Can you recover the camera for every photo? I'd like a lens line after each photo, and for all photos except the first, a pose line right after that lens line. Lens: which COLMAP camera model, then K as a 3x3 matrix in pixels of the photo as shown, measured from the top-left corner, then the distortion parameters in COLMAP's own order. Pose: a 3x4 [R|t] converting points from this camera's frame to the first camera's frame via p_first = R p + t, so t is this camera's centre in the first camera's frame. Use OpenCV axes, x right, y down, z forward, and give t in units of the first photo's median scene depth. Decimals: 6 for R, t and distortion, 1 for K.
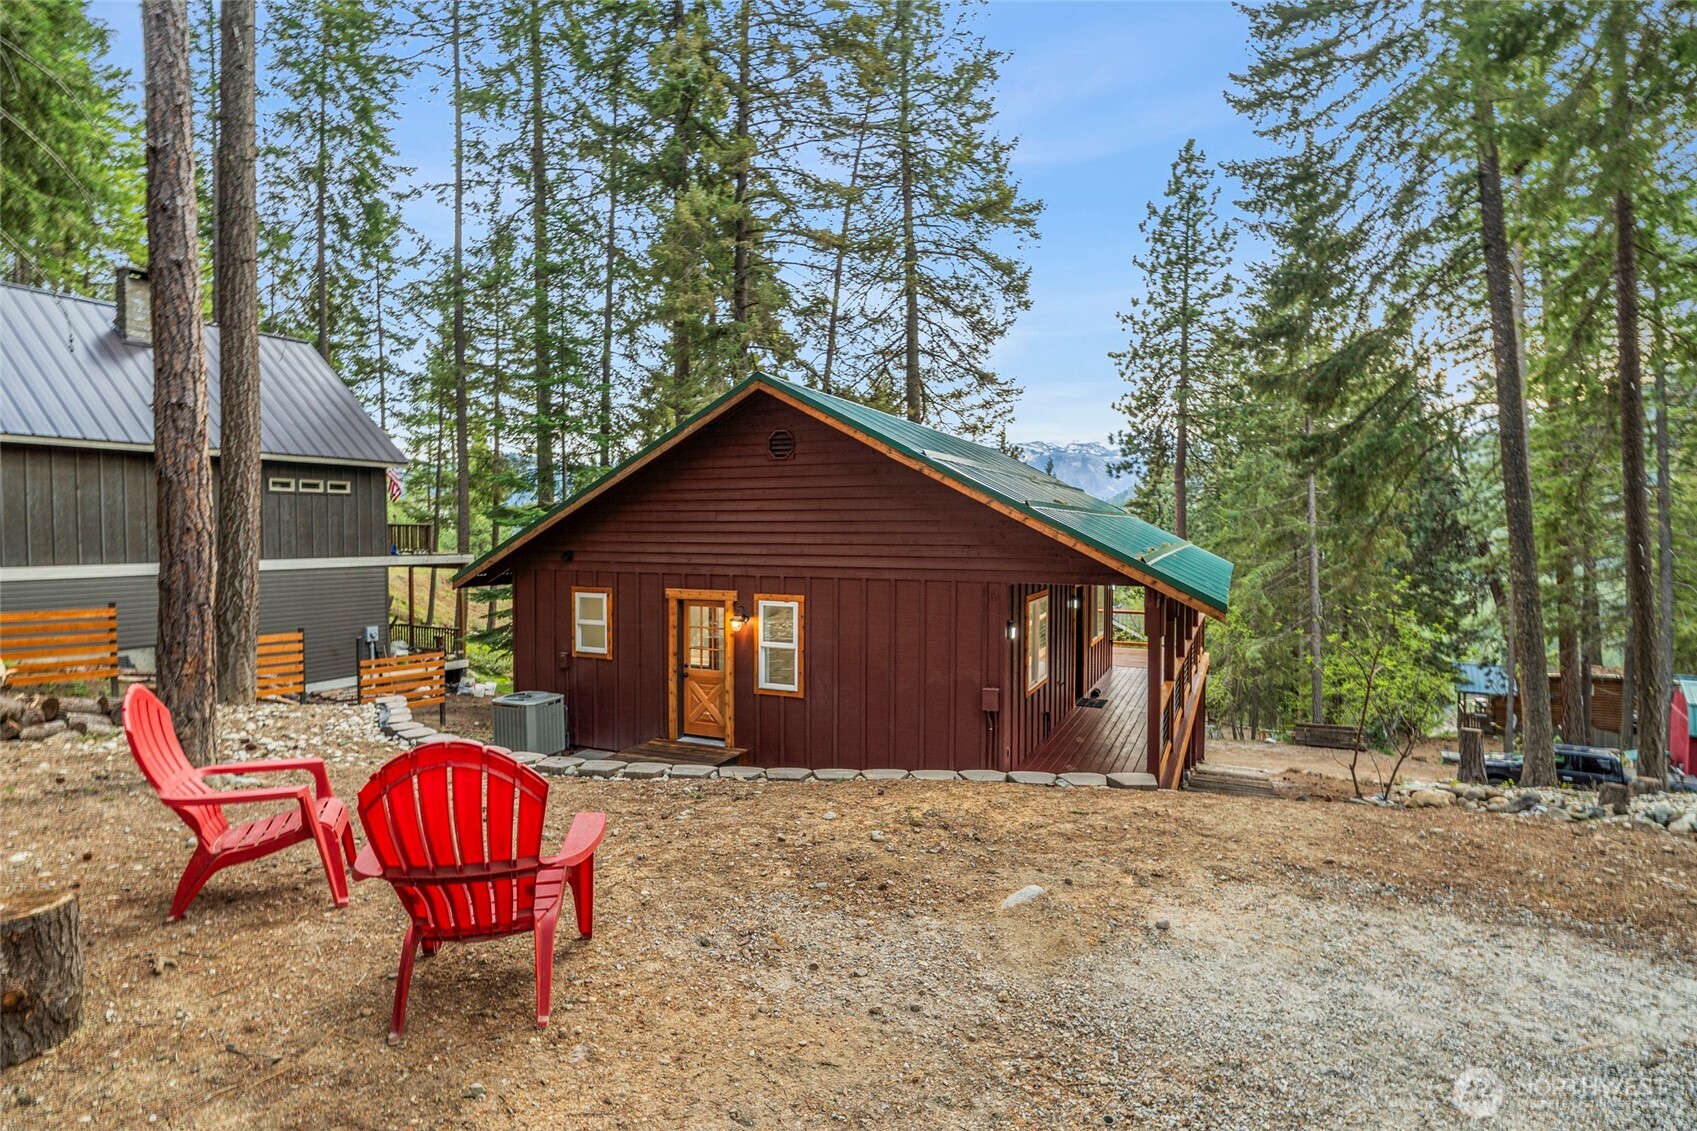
lens RADIAL K [[855.6, 0, 842.2], [0, 855.6, 564.7], [0, 0, 1]] dist [0.004724, 0.000132]
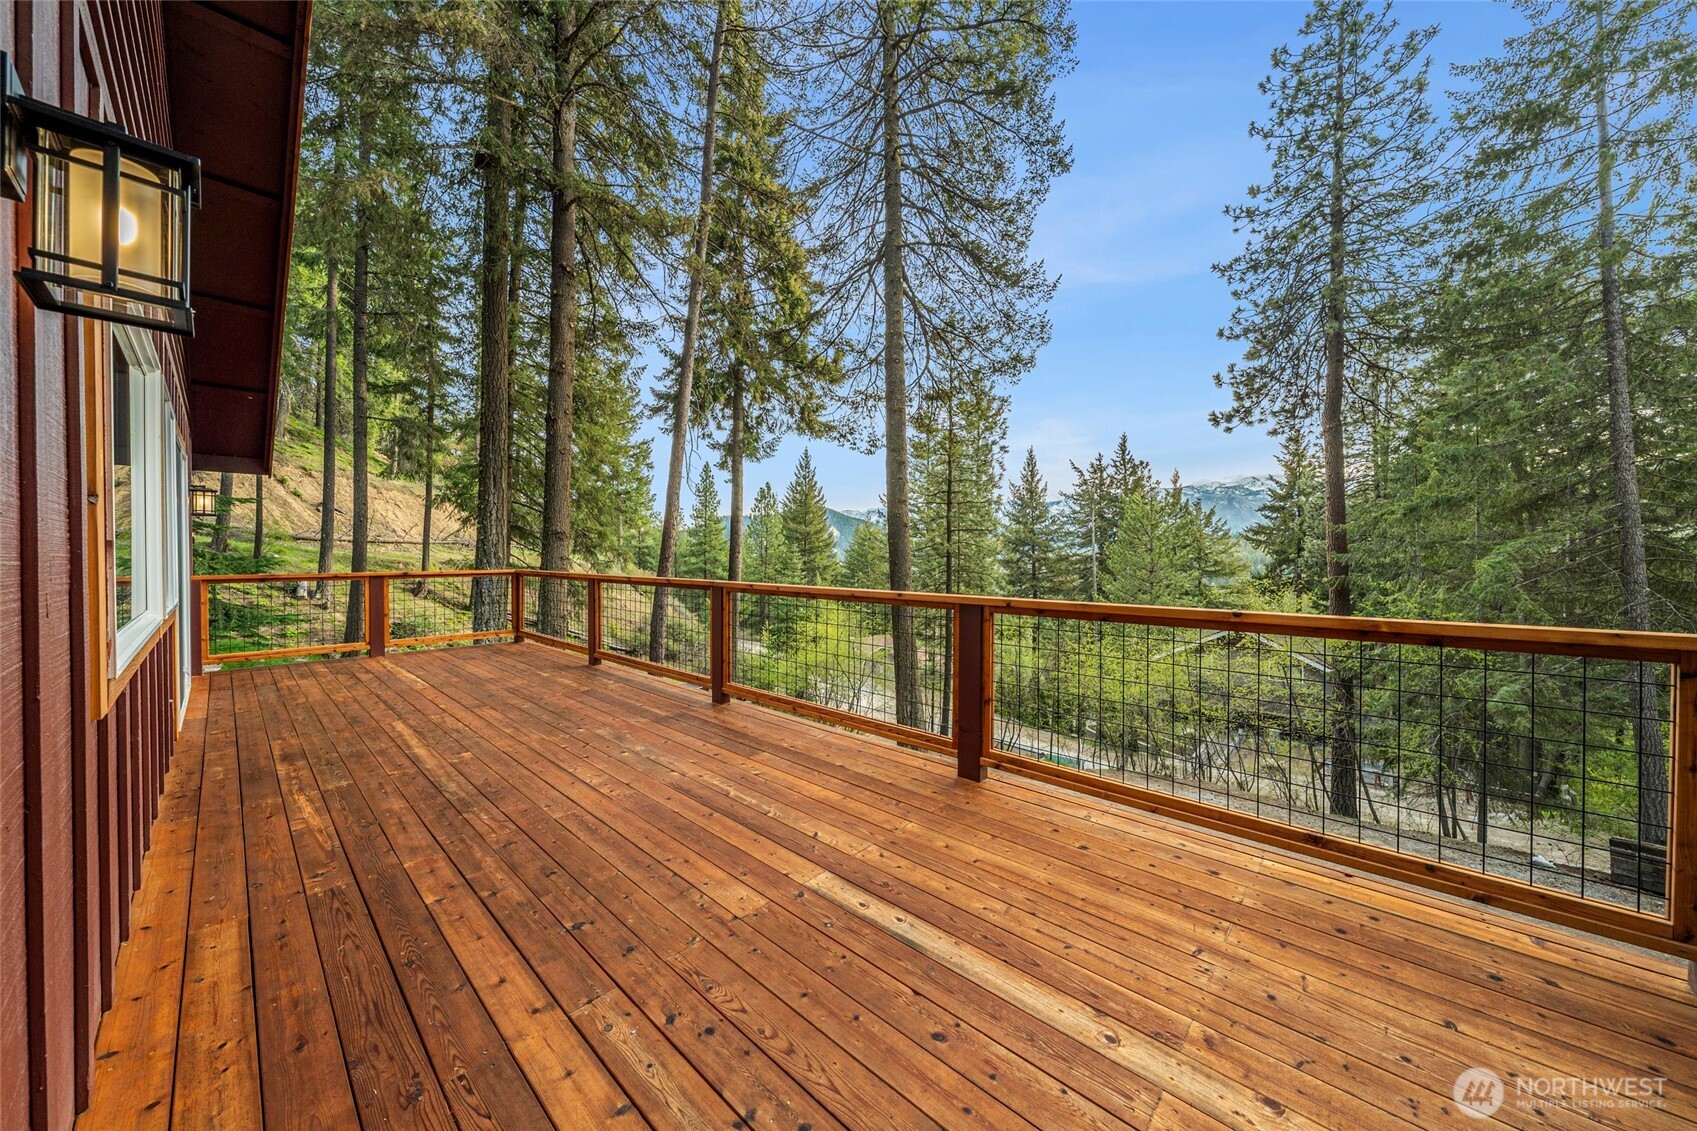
lens RADIAL K [[576.7, 0, 849.9], [0, 576.7, 566.7], [0, 0, 1]] dist [-0.002986, 0.000391]
pose [[0.952964, -0.000732, -0.303081, 0.166653], [-0.004361, 0.999860, -0.016126, 0.021793], [0.303051, 0.016690, 0.952828, 0.448048]]
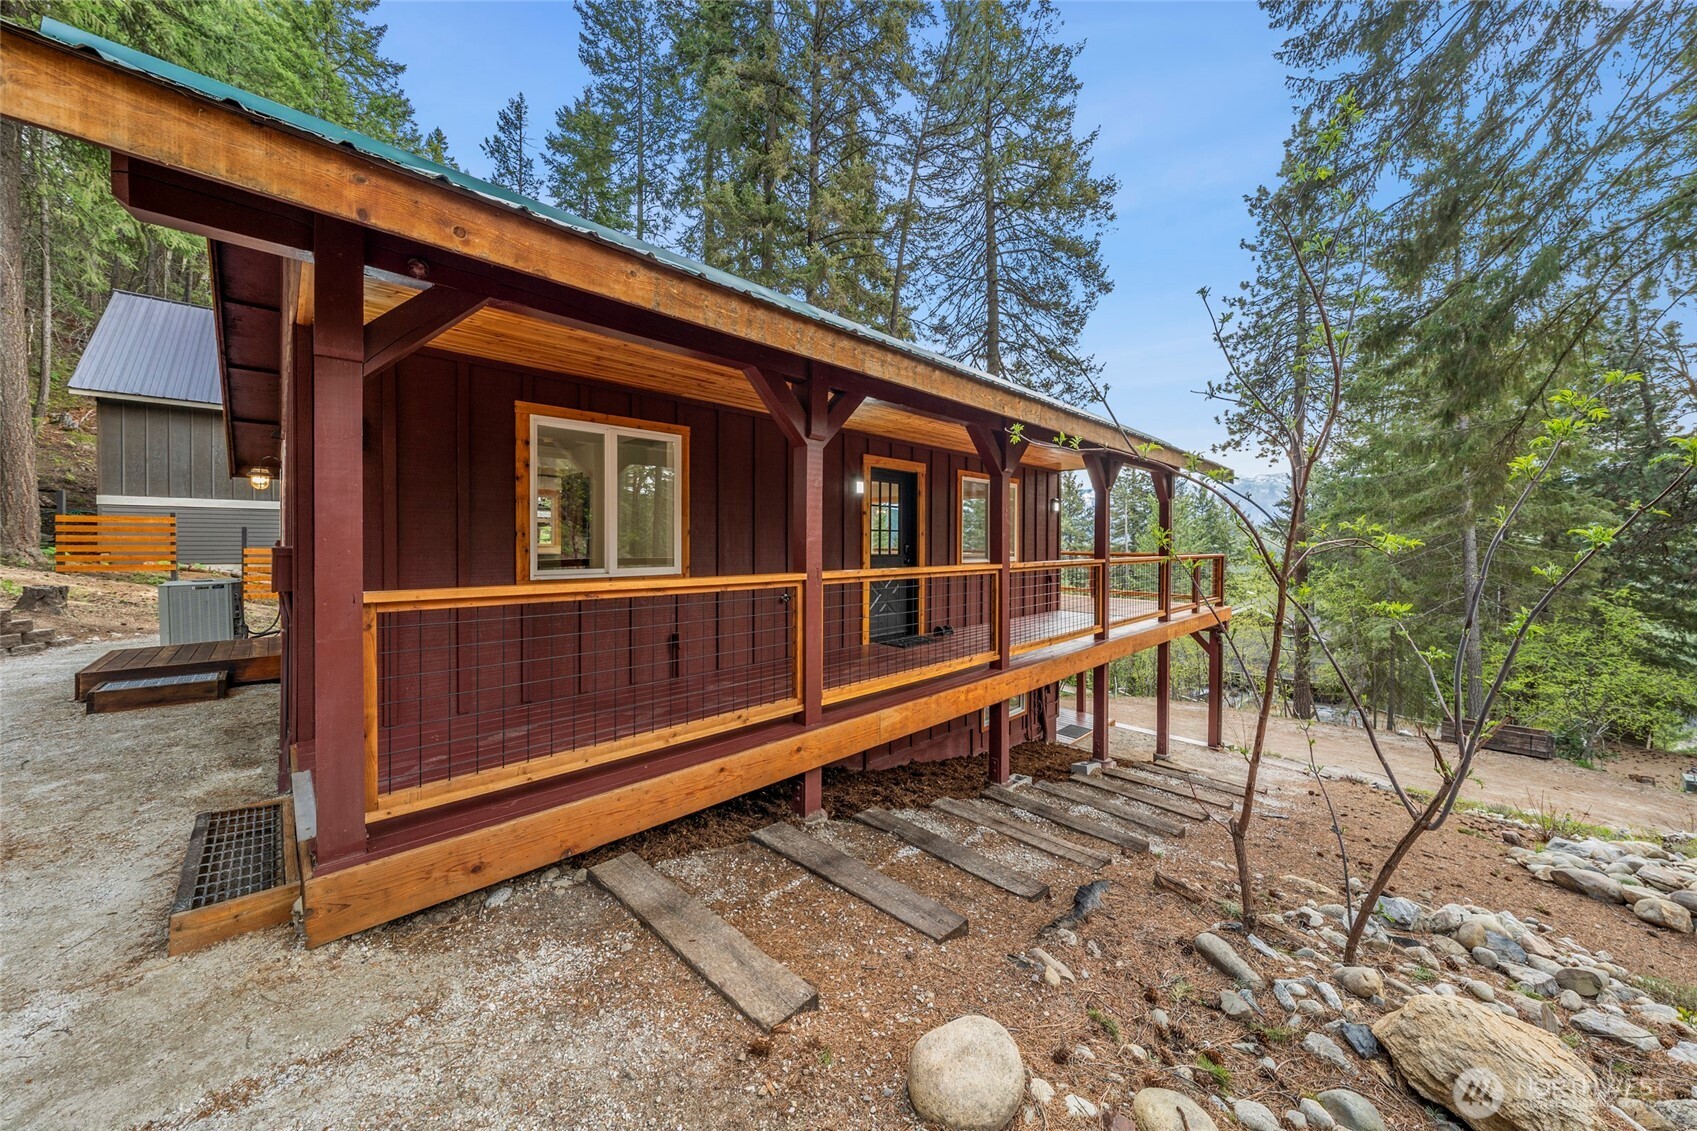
lens RADIAL K [[576.7, 0, 851.2], [0, 576.7, 548.9], [0, 0, 1]] dist [-0.002986, 0.000391]
pose [[0.936290, 0.005744, -0.351180, 0.148657], [-0.015355, 0.999580, -0.024590, 0.032871], [0.350892, 0.028416, 0.935985, 0.206449]]
